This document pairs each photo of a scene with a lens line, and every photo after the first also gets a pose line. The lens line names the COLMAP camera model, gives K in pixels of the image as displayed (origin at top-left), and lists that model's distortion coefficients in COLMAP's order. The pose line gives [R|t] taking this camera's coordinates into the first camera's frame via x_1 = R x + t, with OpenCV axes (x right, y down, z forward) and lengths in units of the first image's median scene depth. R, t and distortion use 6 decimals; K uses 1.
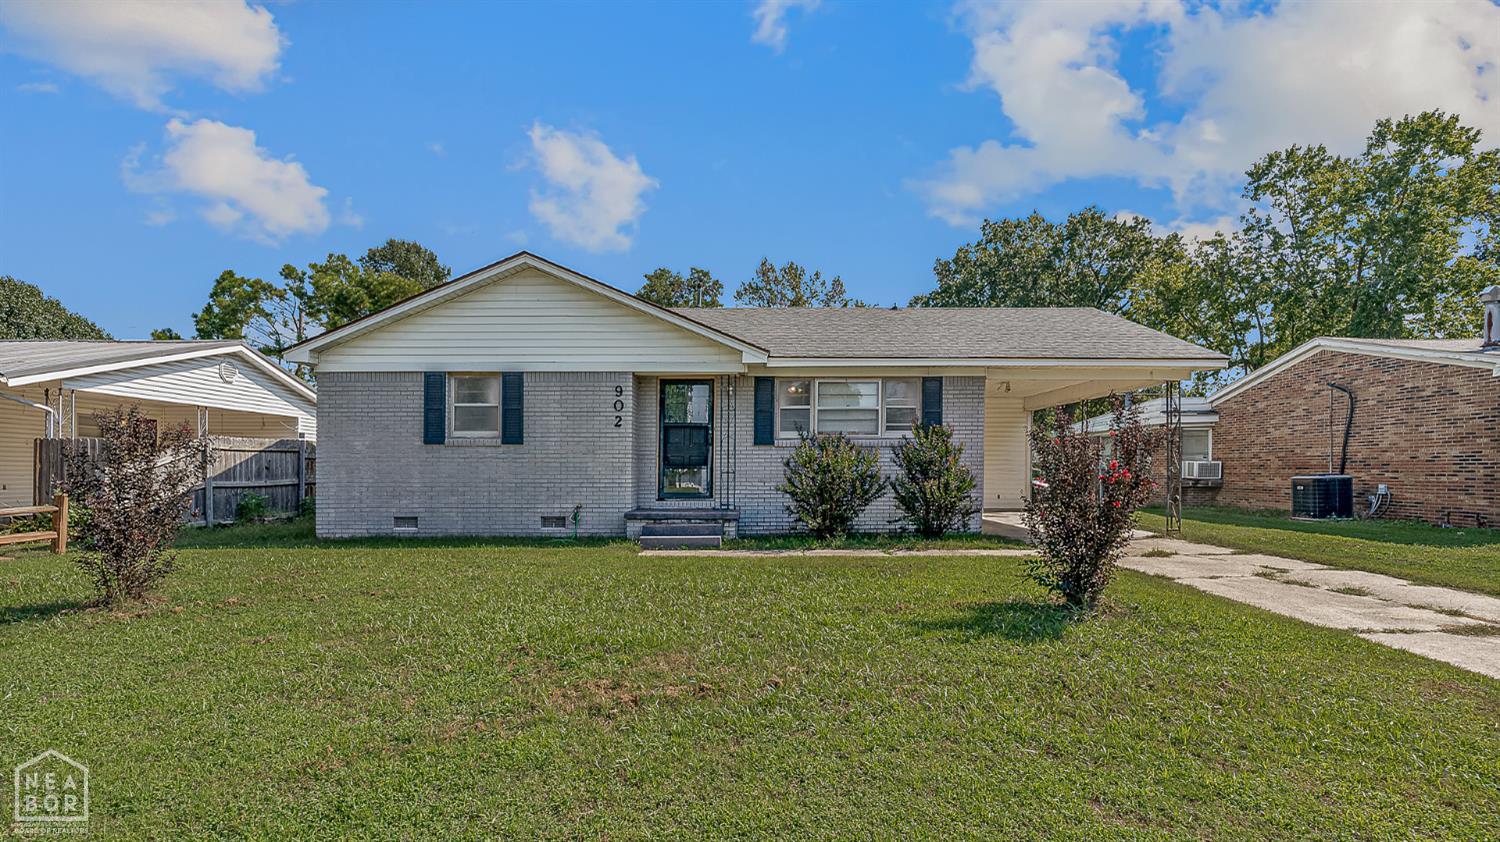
lens RADIAL K [[692.3, 0, 750.9], [0, 692.3, 456.1], [0, 0, 1]] dist [-0.003875, -0.000964]
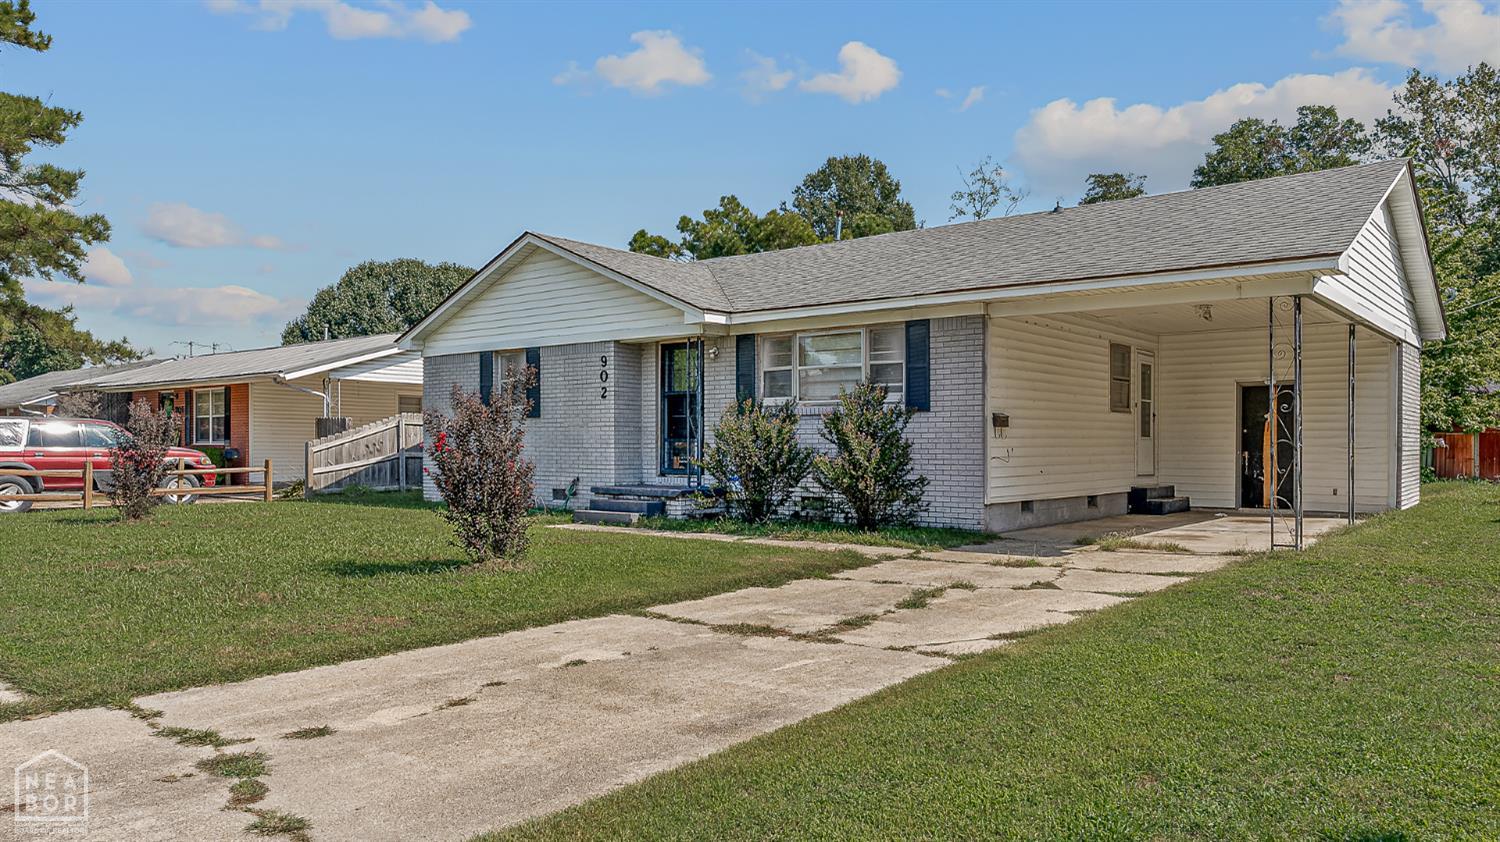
lens RADIAL K [[1052.1, 0, 750.0], [0, 1052.1, 421.0], [0, 0, 1]] dist [0.008563, 0.006470]
pose [[0.771594, -0.011655, -0.636009, 0.863568], [0.008621, 0.999932, -0.007866, 0.002932], [0.636057, 0.000586, 0.771642, -0.004912]]
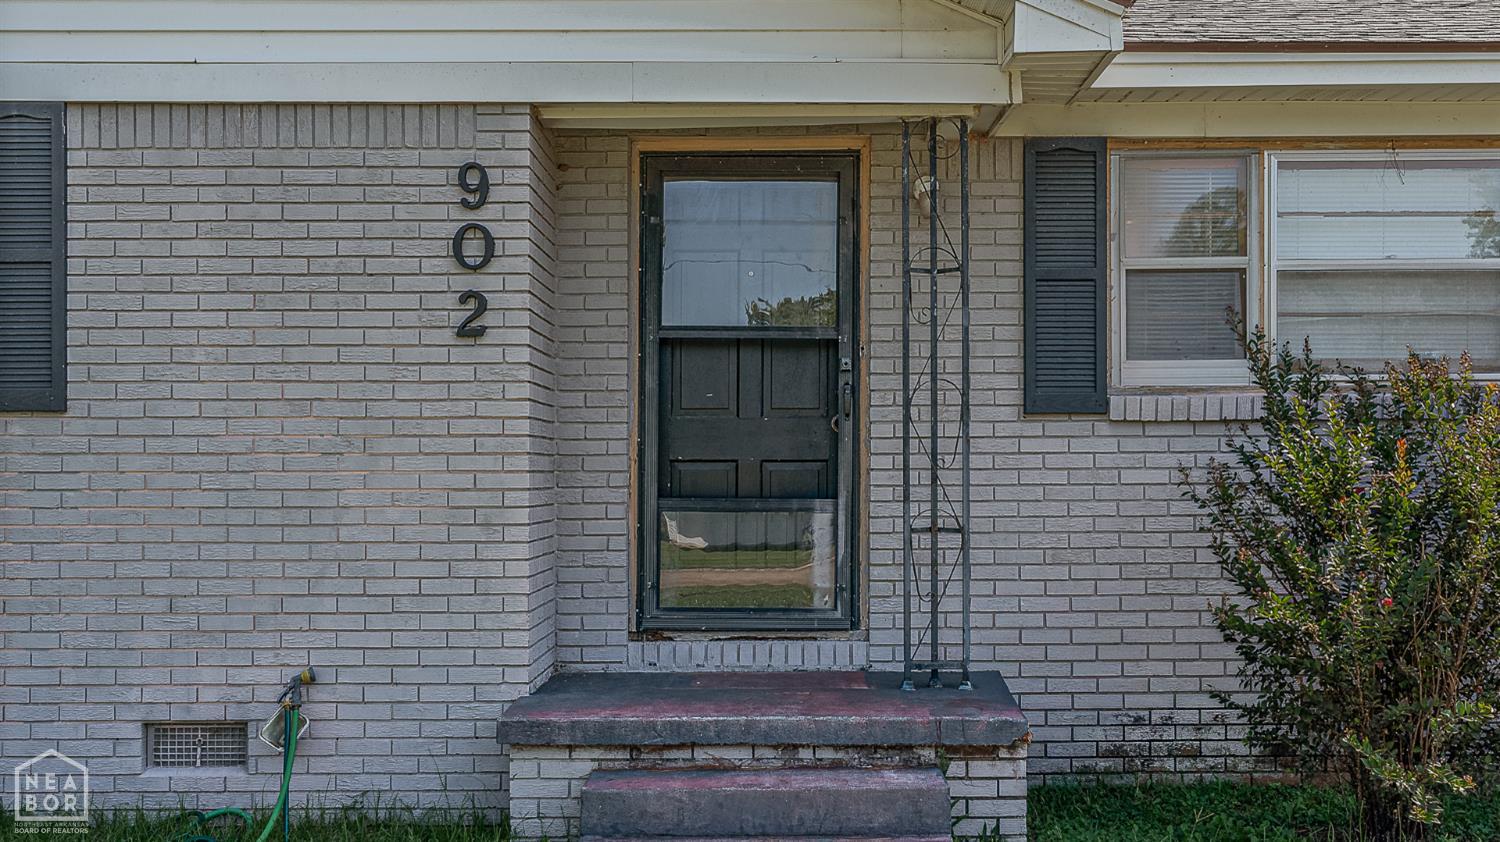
lens RADIAL K [[1374.9, 0, 751.6], [0, 1374.9, 474.0], [0, 0, 1]] dist [0.003434, 0.001725]
pose [[0.999954, -0.001561, -0.009418, -0.088168], [0.001706, 0.999879, 0.015449, -0.002692], [0.009393, -0.015465, 0.999836, 0.508841]]
